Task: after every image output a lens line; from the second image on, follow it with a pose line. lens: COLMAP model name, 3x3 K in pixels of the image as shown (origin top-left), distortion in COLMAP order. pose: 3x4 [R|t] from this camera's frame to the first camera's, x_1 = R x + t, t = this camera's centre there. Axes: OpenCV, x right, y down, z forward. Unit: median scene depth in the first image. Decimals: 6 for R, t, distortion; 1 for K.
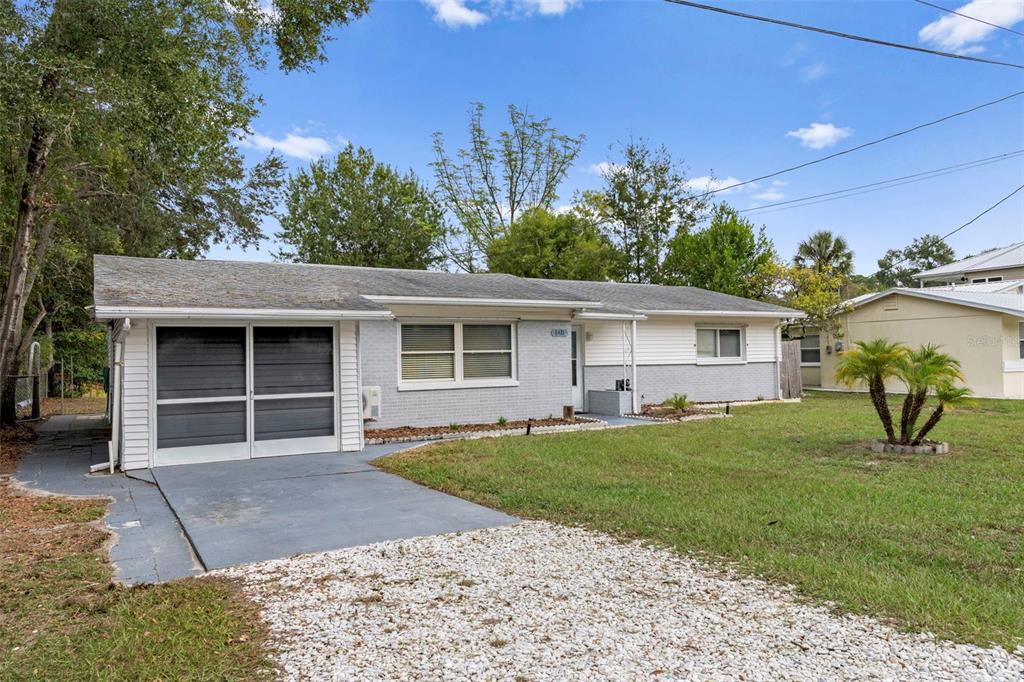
lens RADIAL K [[678.6, 0, 512.5], [0, 678.6, 335.4], [0, 0, 1]] dist [-0.002459, 0.000608]
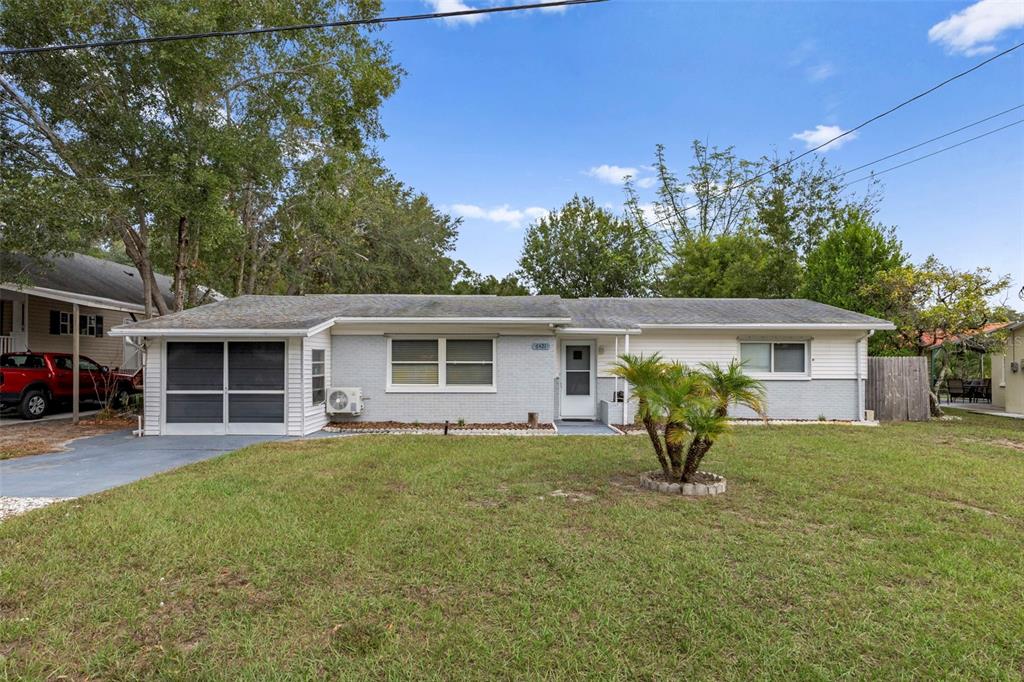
lens RADIAL K [[543.5, 0, 512.8], [0, 543.5, 354.7], [0, 0, 1]] dist [-0.001160, -0.000053]
pose [[0.872477, 0.008541, -0.488581, 0.501867], [-0.003039, 0.999923, 0.012052, -0.000921], [0.488647, -0.009030, 0.872435, 0.223347]]
